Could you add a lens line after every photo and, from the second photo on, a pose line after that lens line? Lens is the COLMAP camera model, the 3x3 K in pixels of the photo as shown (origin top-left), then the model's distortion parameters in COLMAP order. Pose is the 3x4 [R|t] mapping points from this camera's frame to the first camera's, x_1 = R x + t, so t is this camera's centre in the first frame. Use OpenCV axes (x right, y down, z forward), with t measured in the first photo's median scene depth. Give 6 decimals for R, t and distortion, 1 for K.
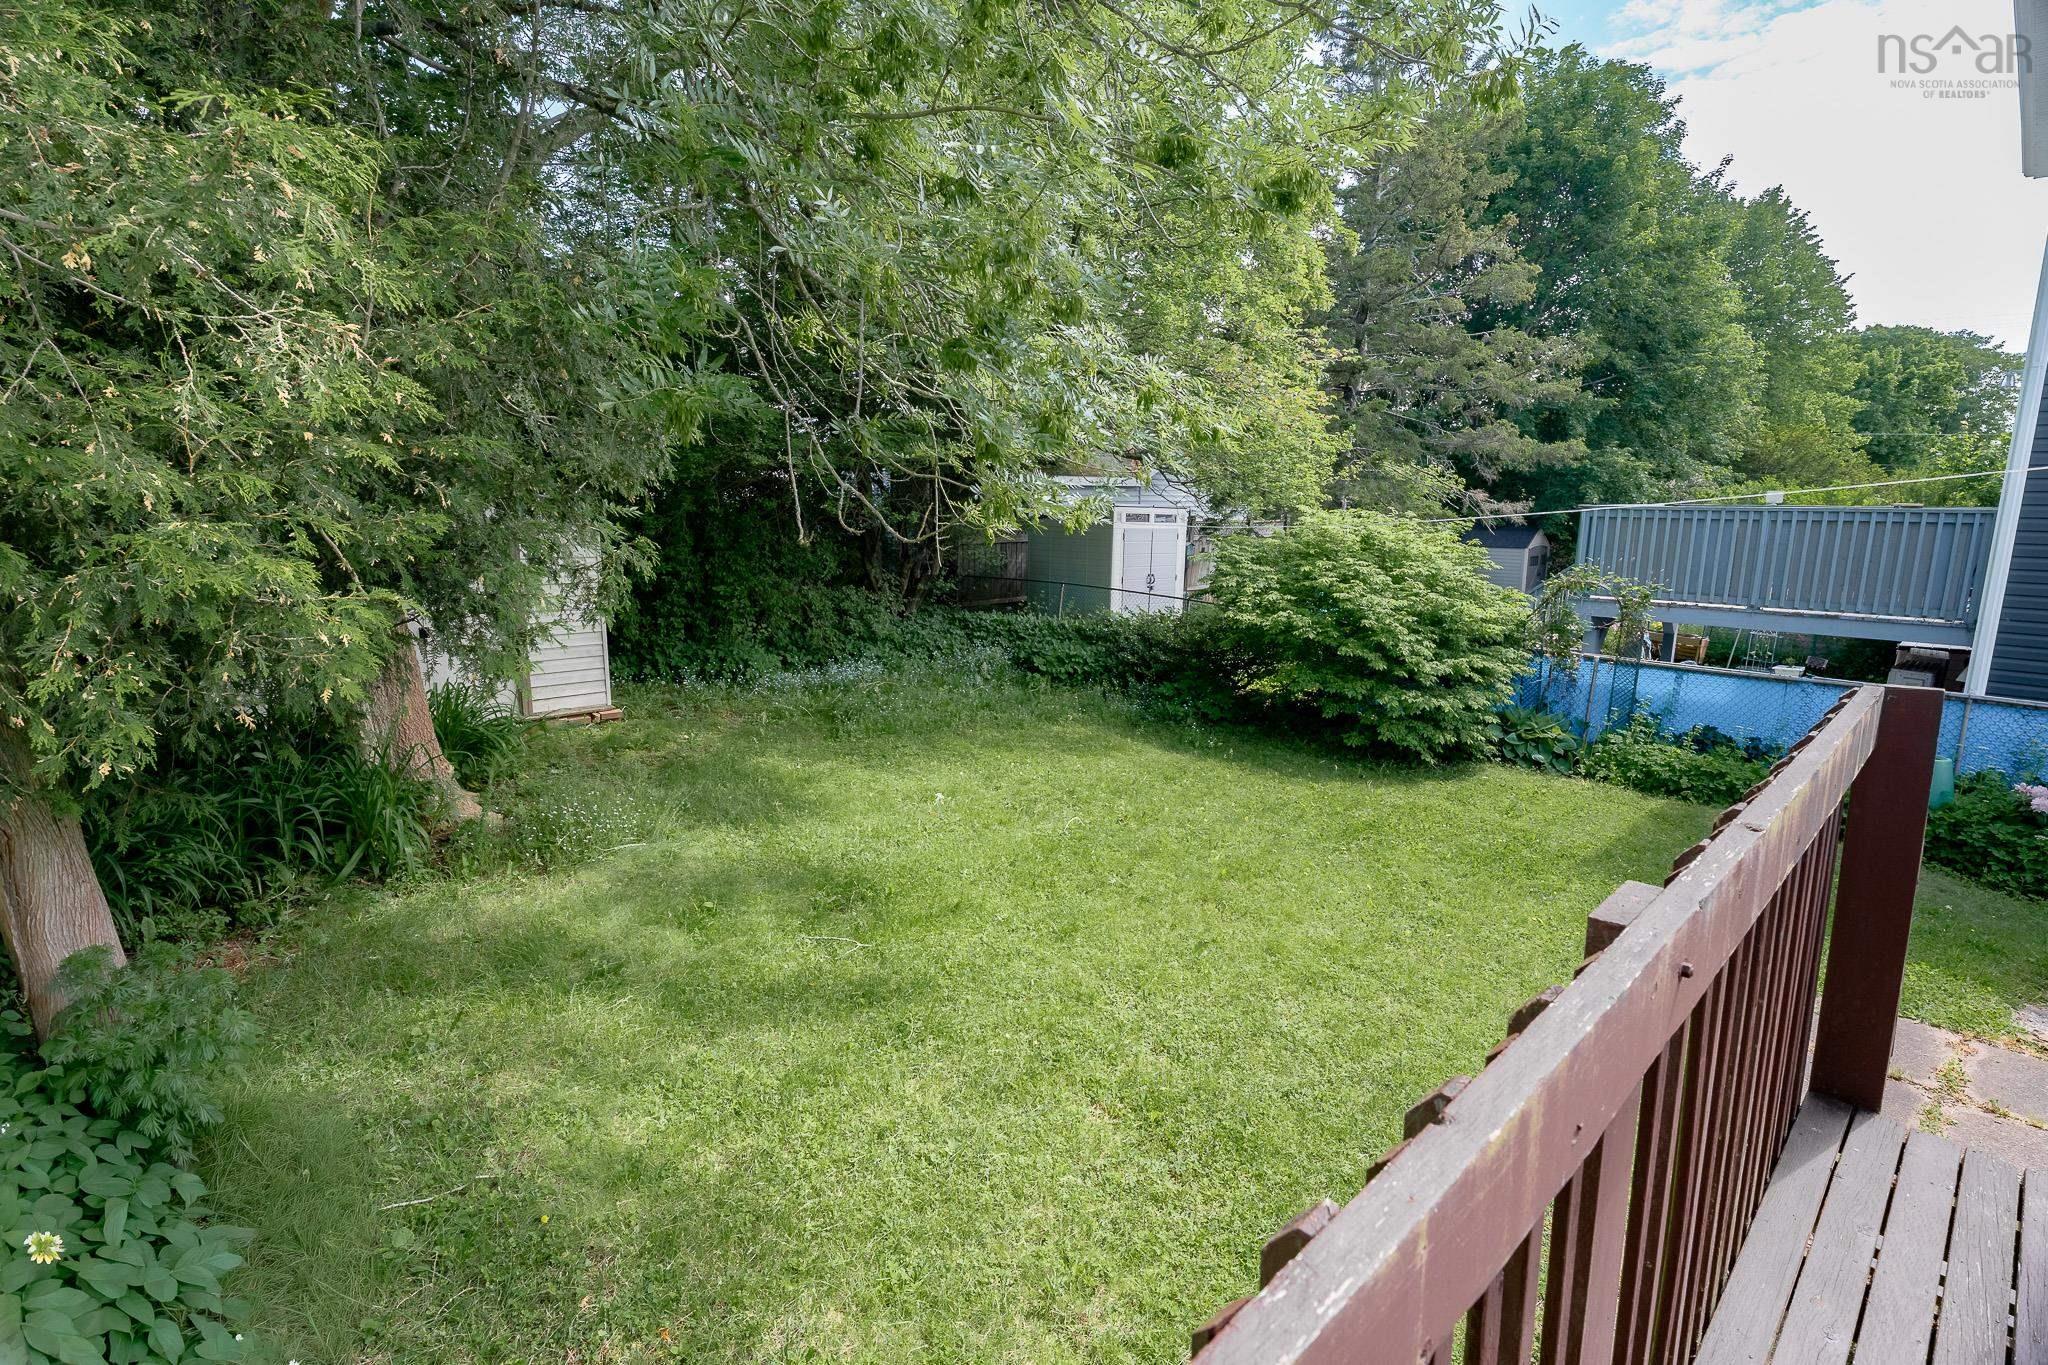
lens RADIAL K [[987.4, 0, 1021.7], [0, 987.4, 712.7], [0, 0, 1]] dist [-0.006739, -0.000045]
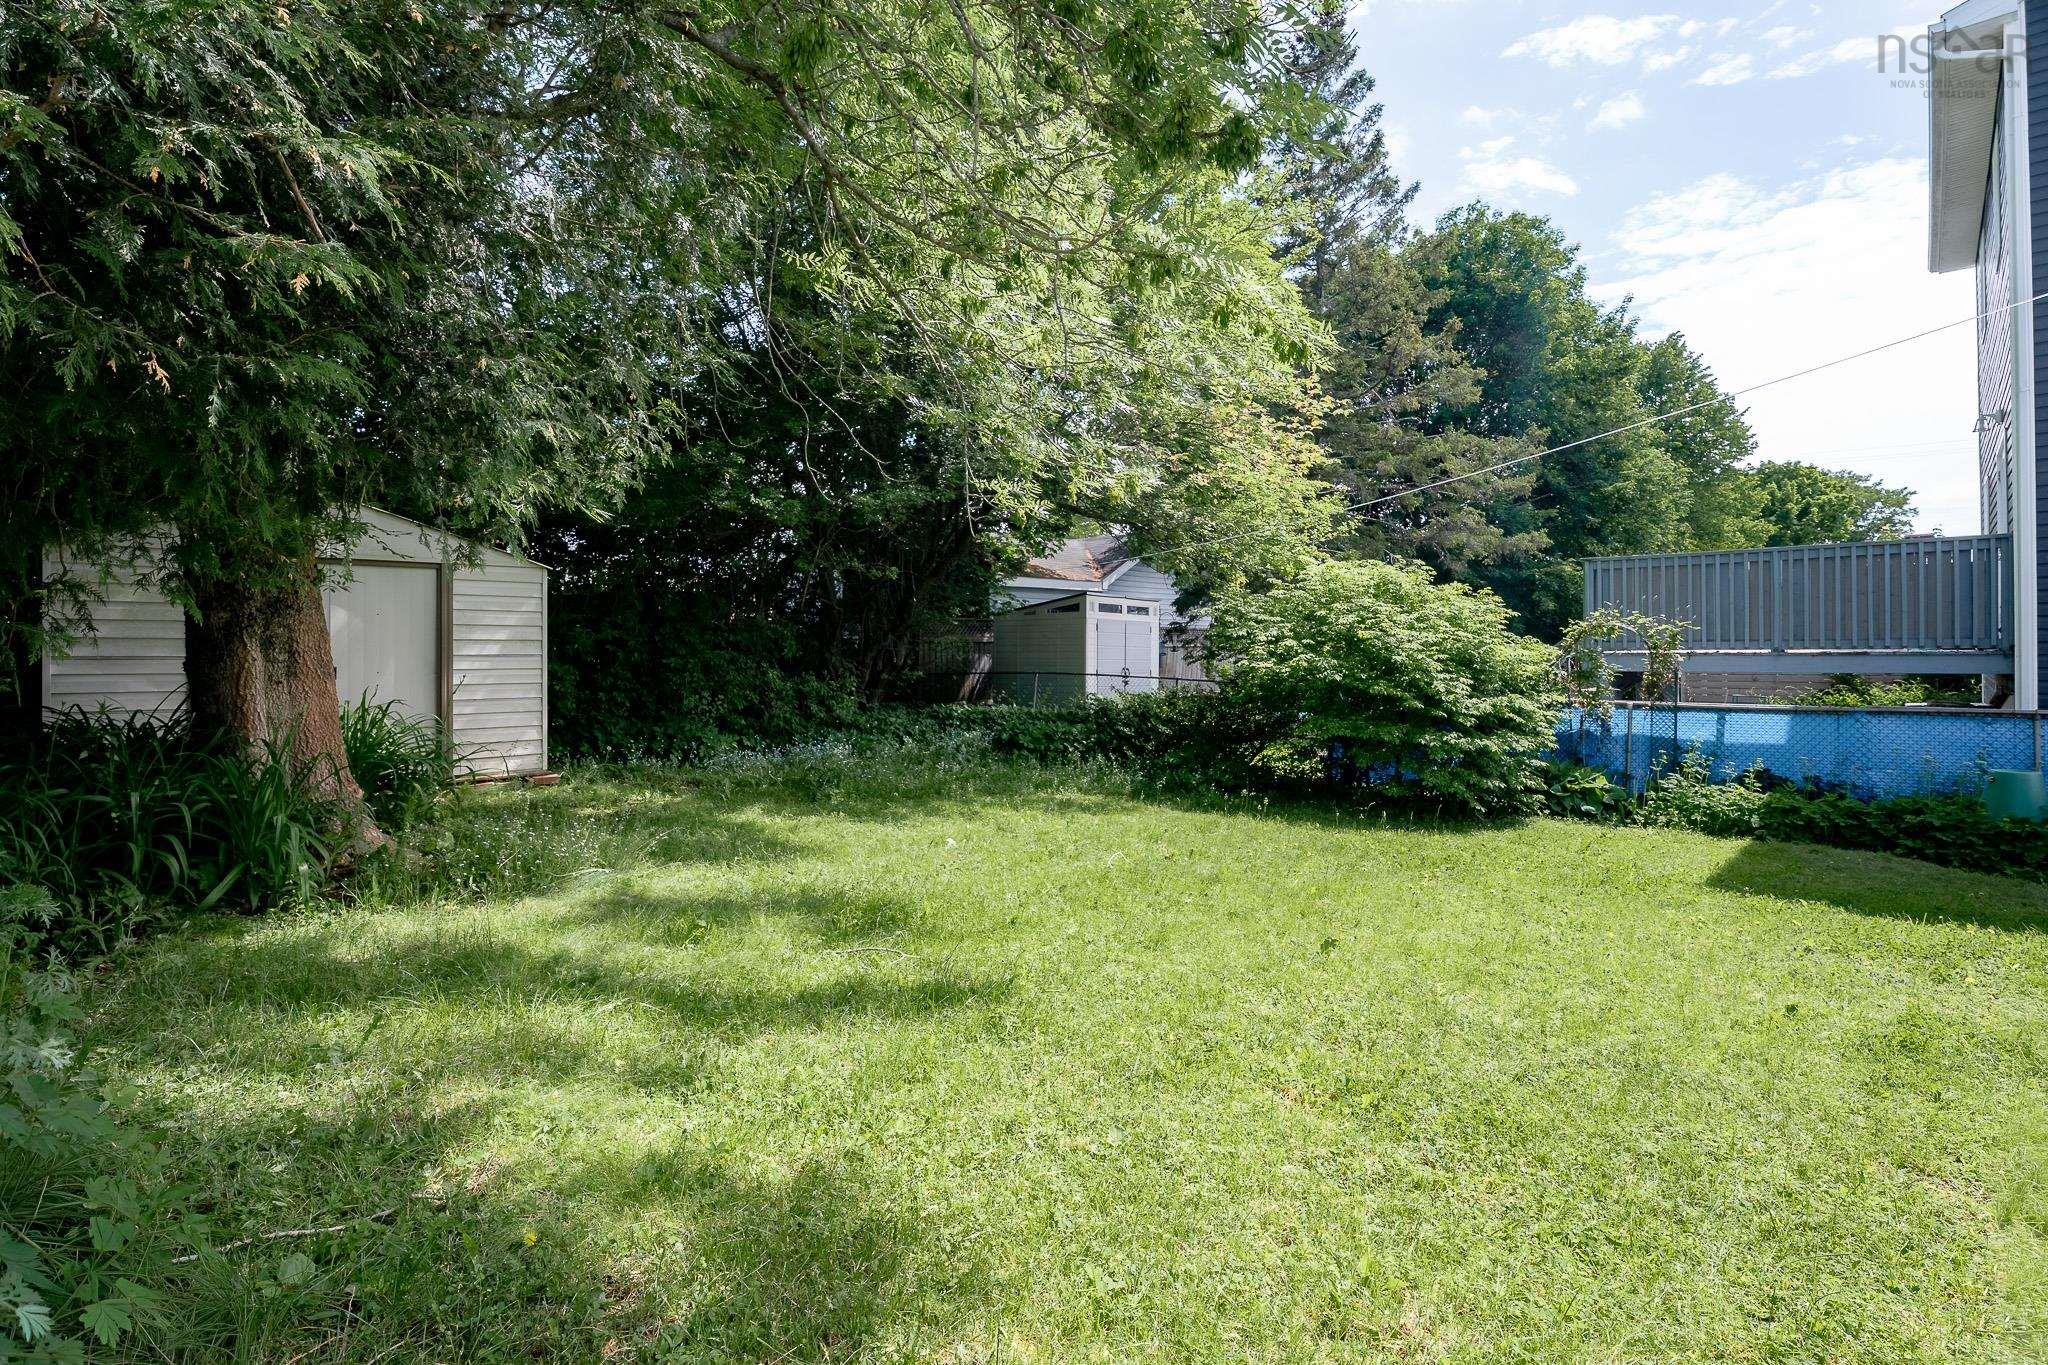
lens RADIAL K [[1024.8, 0, 1024.0], [0, 1024.8, 682.5], [0, 0, 1]] dist [-0.001856, -0.002475]
pose [[0.997081, -0.015280, 0.074811, -0.067595], [0.029164, 0.981698, -0.188198, 0.094679], [-0.070566, 0.189831, 0.979278, 0.085092]]
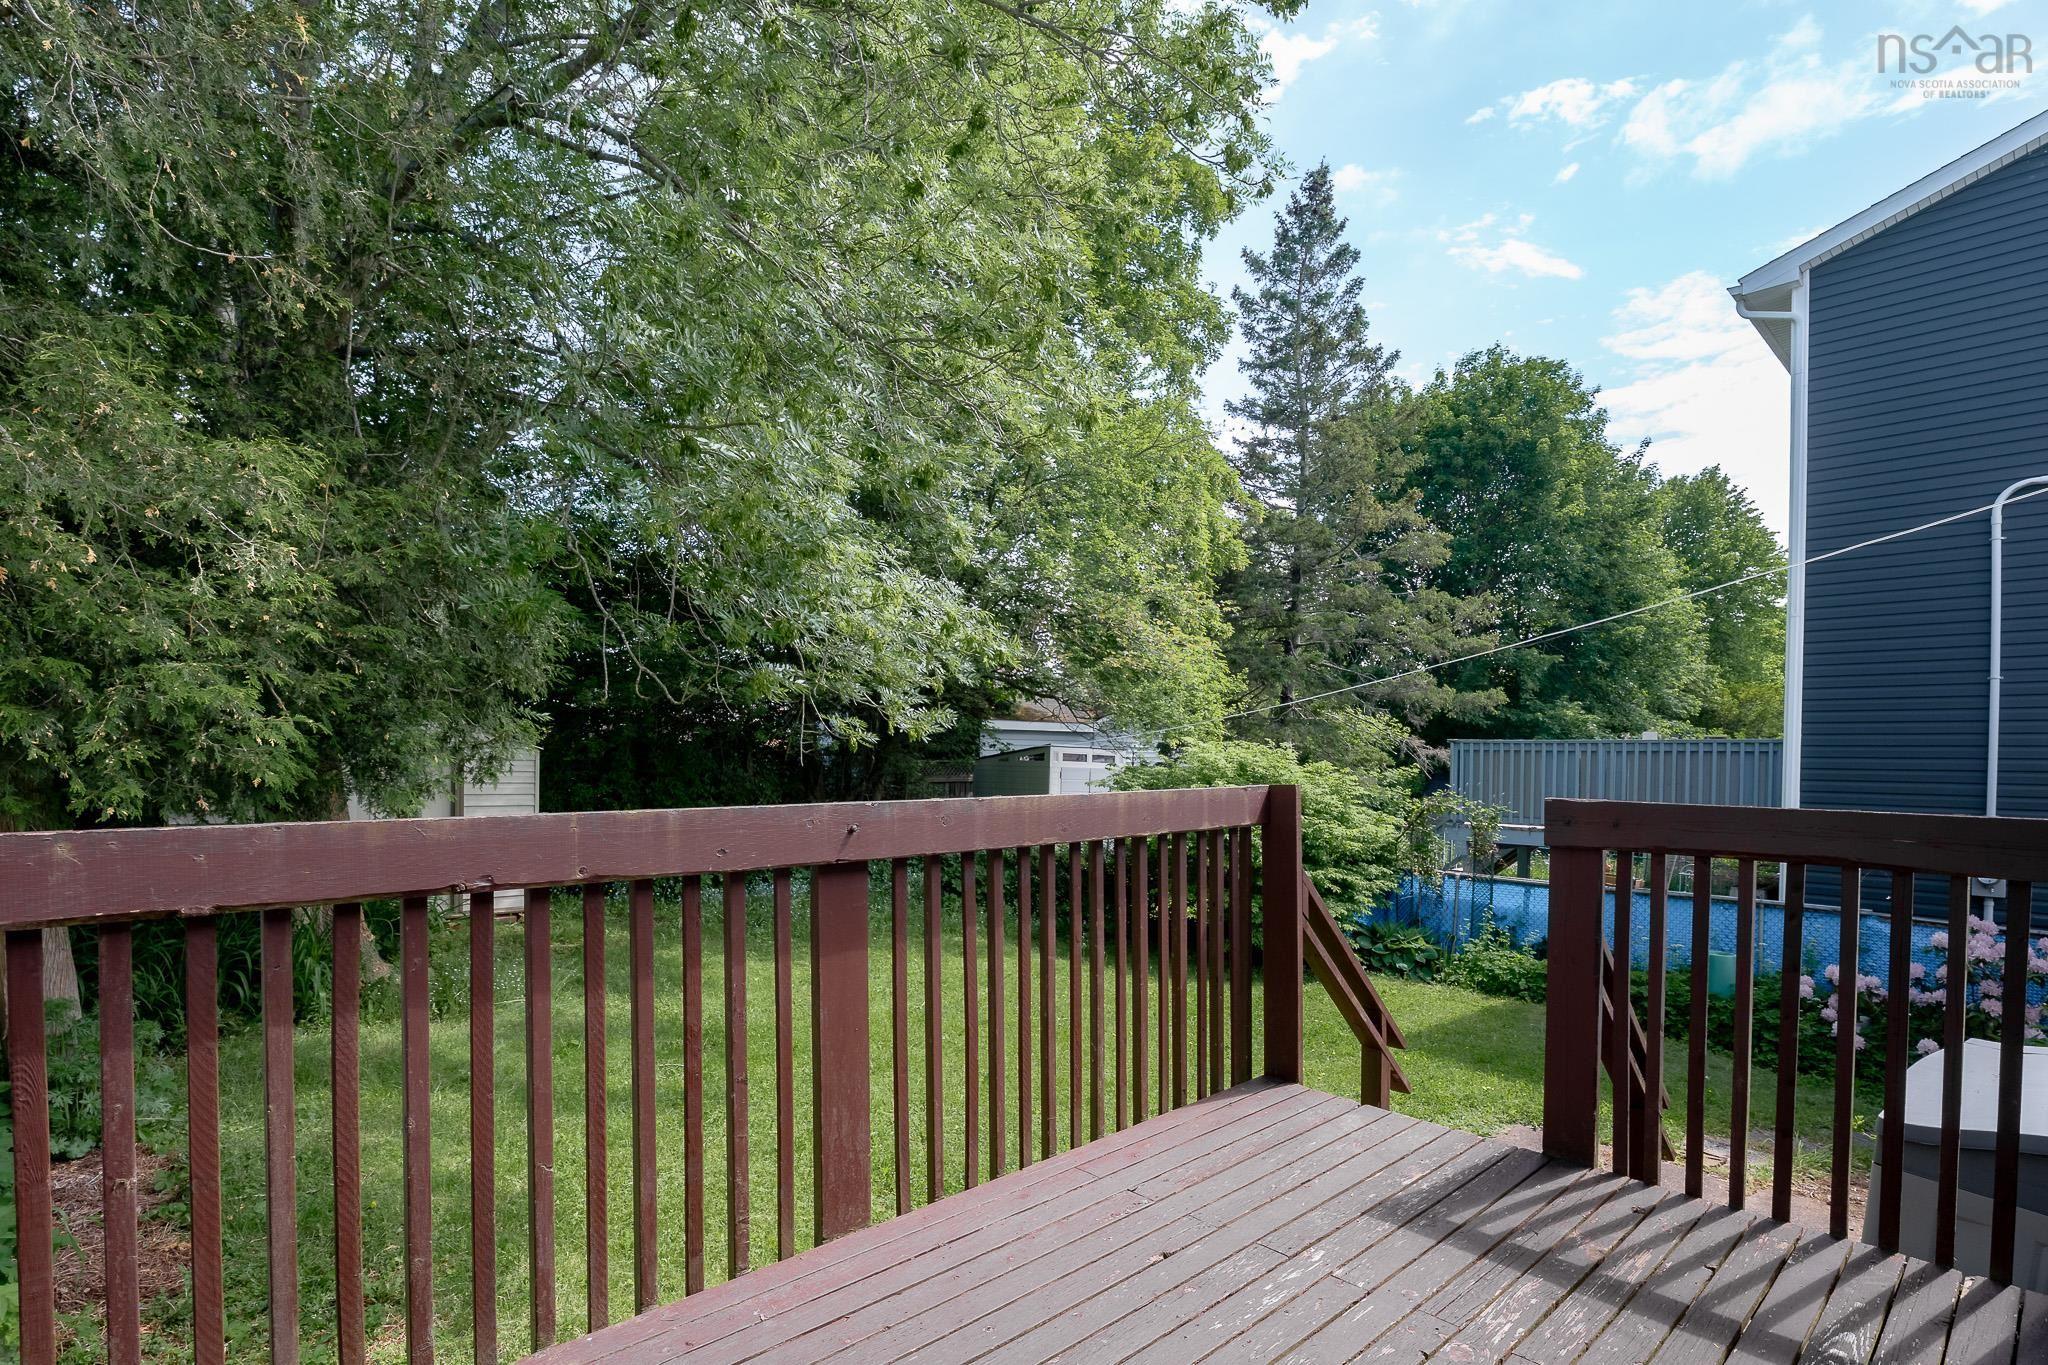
lens RADIAL K [[1048.8, 0, 1034.1], [0, 1048.8, 802.1], [0, 0, 1]] dist [-0.004377, -0.000485]
pose [[0.999964, 0.008537, 0.000213, 0.124775], [-0.008372, 0.984951, -0.172634, 0.070341], [-0.001684, 0.172625, 0.984986, -0.149061]]
